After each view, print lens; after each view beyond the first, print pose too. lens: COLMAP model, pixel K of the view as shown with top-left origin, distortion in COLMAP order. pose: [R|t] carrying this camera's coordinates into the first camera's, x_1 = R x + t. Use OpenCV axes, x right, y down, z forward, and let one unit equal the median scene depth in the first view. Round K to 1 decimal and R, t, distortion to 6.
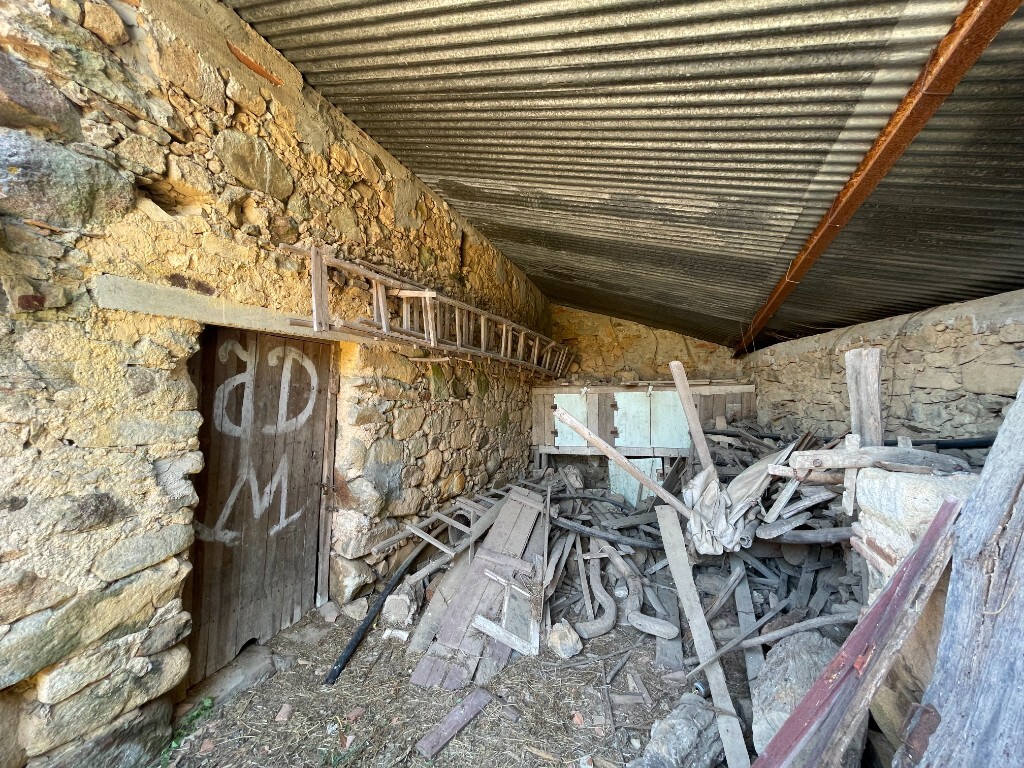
lens RADIAL K [[416.9, 0, 513.1], [0, 416.9, 387.6], [0, 0, 1]] dist [-0.004335, 0.001508]
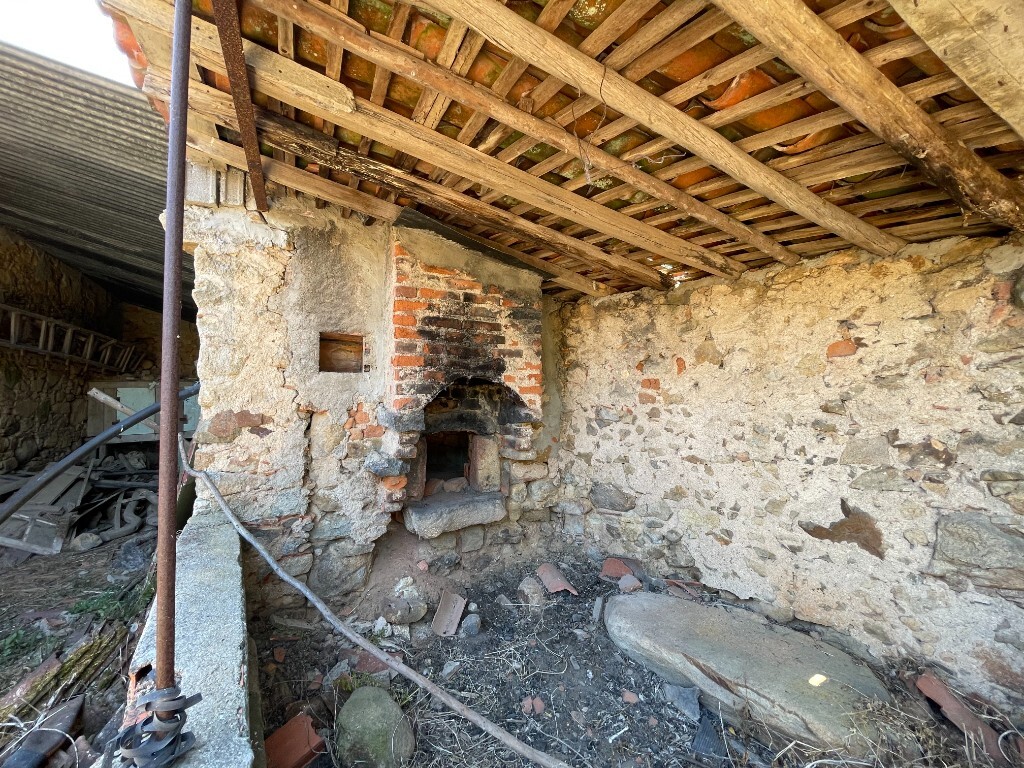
lens RADIAL K [[416.9, 0, 512.2], [0, 416.9, 379.5], [0, 0, 1]] dist [-0.004335, 0.001508]
pose [[0.703566, 0.021520, 0.710304, 0.063886], [0.005617, 0.999342, -0.035840, 0.046030], [-0.710607, 0.029206, 0.702982, -0.585125]]
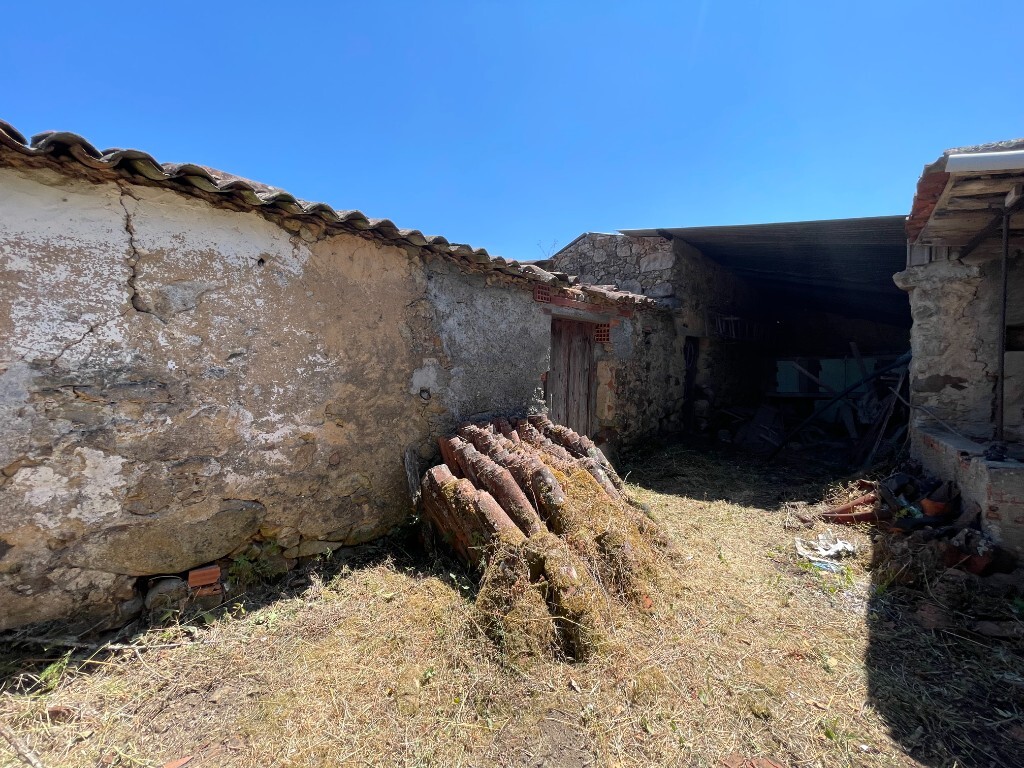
lens RADIAL K [[416.9, 0, 511.8], [0, 416.9, 379.6], [0, 0, 1]] dist [-0.004335, 0.001508]
pose [[0.922458, 0.010681, -0.385951, -0.271973], [-0.000604, 0.999656, 0.026222, 0.050216], [0.386098, -0.023956, 0.922147, -1.107517]]
